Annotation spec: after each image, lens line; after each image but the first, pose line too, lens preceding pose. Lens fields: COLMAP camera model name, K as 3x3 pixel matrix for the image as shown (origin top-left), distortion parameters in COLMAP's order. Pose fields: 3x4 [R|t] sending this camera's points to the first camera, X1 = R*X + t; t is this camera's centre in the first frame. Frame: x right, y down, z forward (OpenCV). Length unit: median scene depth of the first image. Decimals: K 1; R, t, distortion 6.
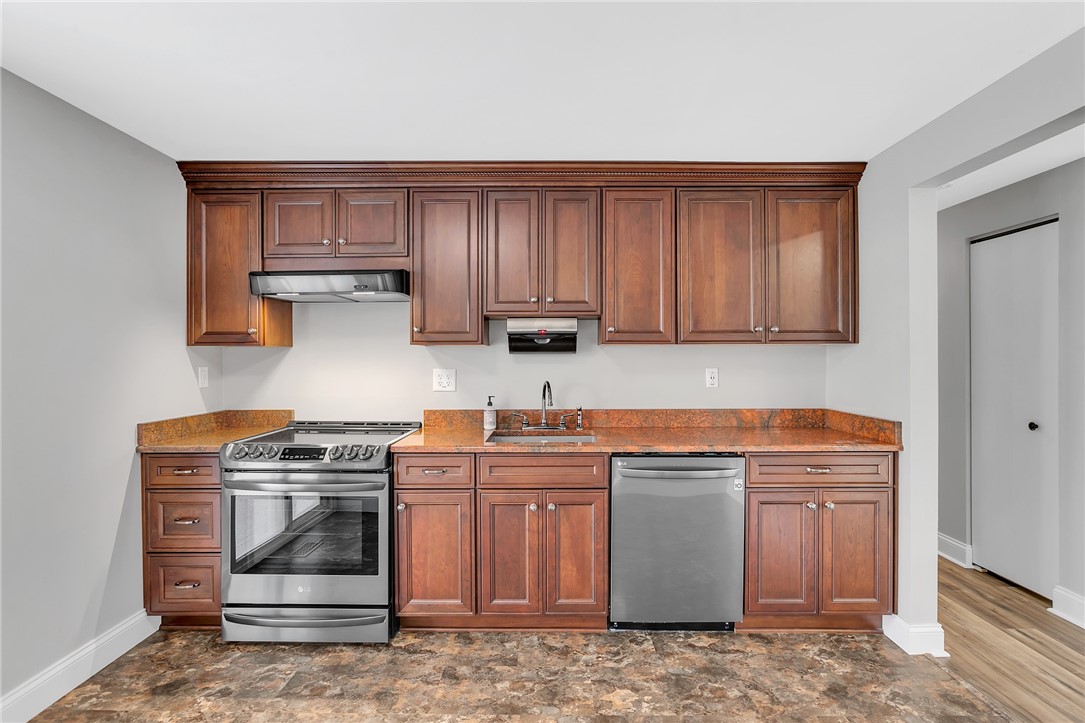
lens RADIAL K [[527.8, 0, 545.0], [0, 527.8, 358.5], [0, 0, 1]] dist [-0.015508, 0.007275]
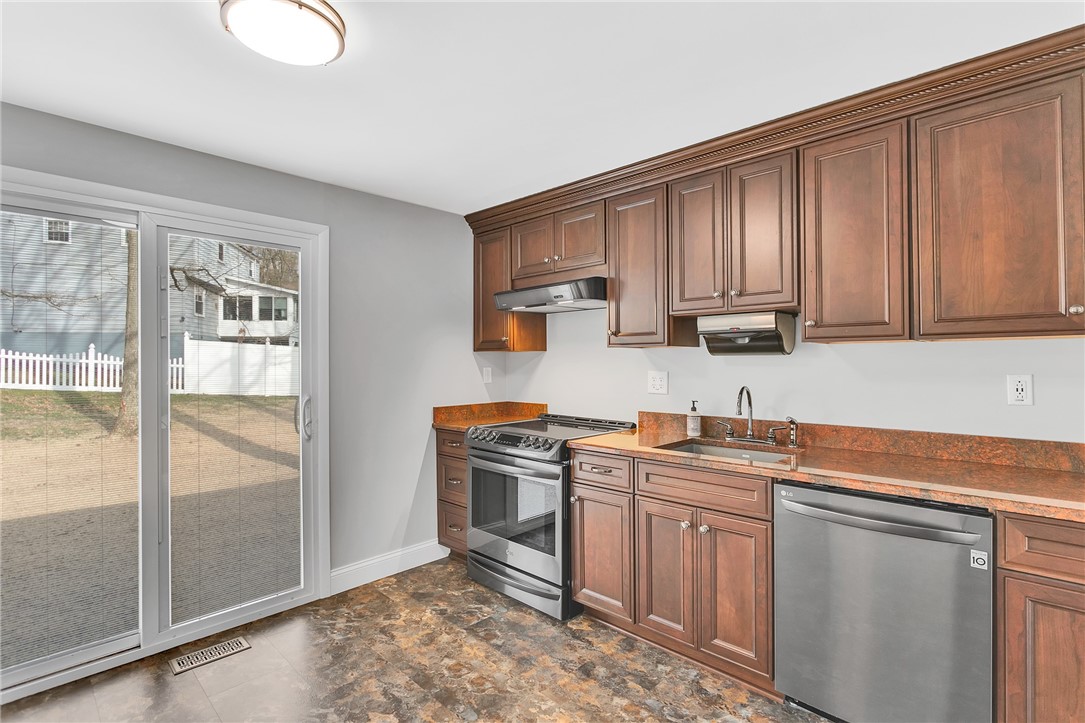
lens RADIAL K [[511.5, 0, 551.3], [0, 511.5, 358.1], [0, 0, 1]] dist [-0.012497, 0.000707]
pose [[0.731823, -0.005385, -0.681474, 0.394709], [0.001438, 0.999979, -0.006357, 0.001183], [0.681493, 0.003673, 0.731815, 0.198158]]
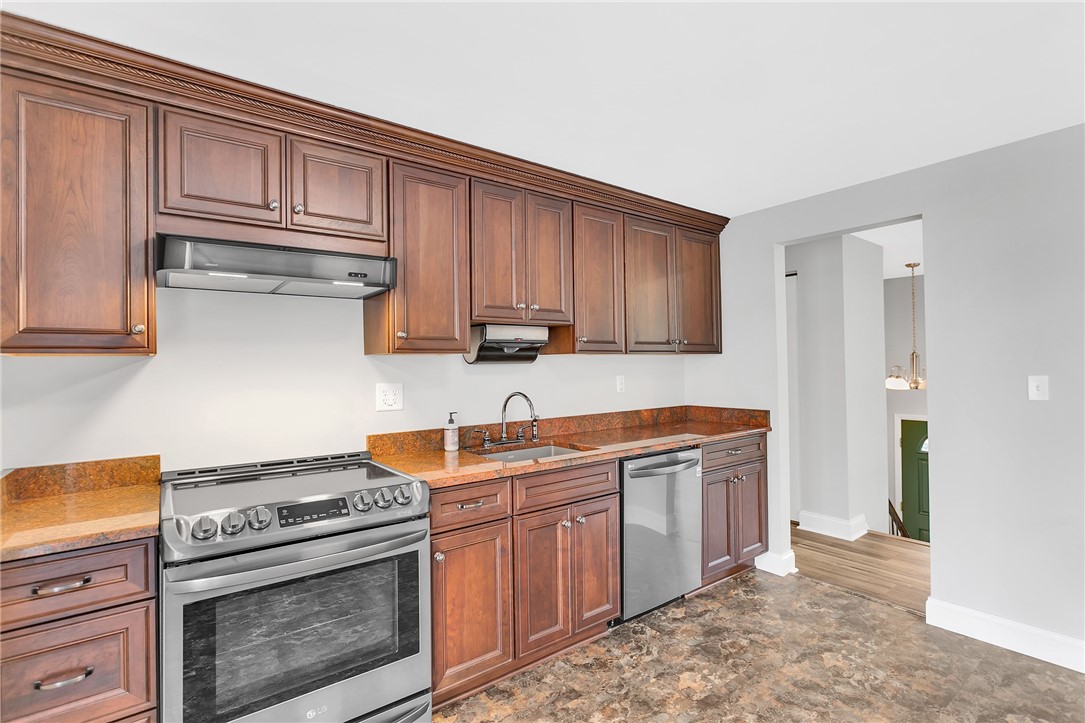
lens RADIAL K [[516.0, 0, 543.1], [0, 516.0, 358.5], [0, 0, 1]] dist [-0.013112, 0.005264]
pose [[0.792714, -0.001775, 0.609591, -0.605961], [0.013662, 0.999796, -0.014855, -0.004245], [-0.609441, 0.020104, 0.792577, 0.273941]]
